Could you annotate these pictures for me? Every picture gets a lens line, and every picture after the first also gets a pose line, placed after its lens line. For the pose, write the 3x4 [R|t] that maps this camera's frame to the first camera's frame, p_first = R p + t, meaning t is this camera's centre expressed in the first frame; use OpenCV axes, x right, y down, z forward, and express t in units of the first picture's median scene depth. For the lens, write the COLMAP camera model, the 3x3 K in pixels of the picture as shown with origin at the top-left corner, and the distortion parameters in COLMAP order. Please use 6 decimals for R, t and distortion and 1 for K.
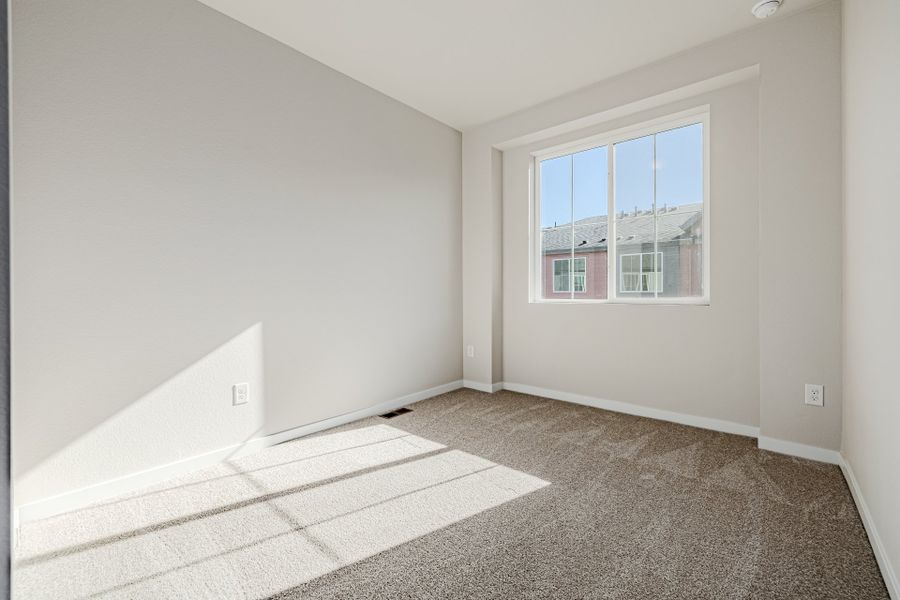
lens RADIAL K [[383.3, 0, 447.4], [0, 383.3, 294.4], [0, 0, 1]] dist [0.000816, 0.000168]
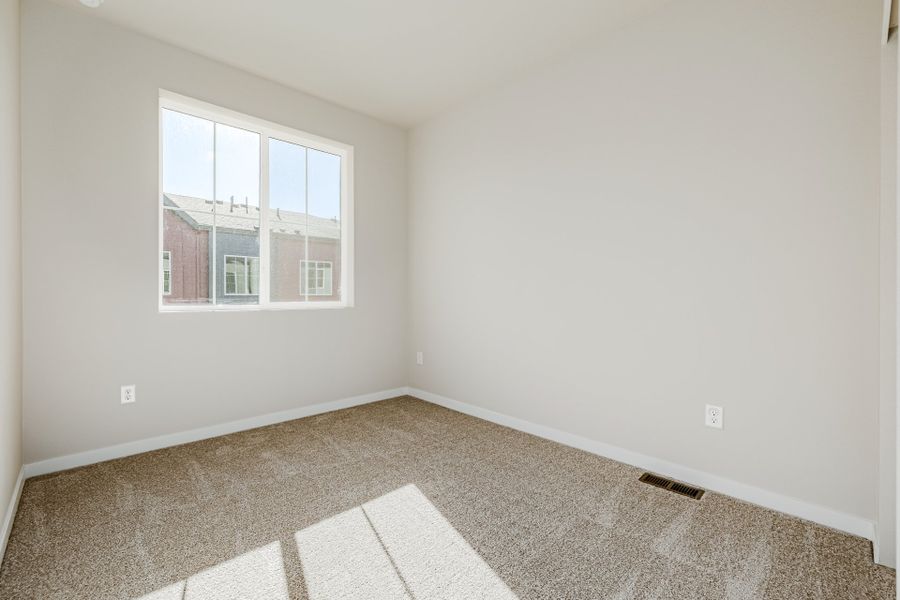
lens RADIAL K [[383.3, 0, 447.4], [0, 383.3, 294.4], [0, 0, 1]] dist [0.000816, 0.000168]
pose [[0.094425, 0.007960, 0.995500, -0.533440], [0.007174, 0.999937, -0.008676, 0.002973], [-0.995506, 0.007960, 0.094362, 0.592962]]
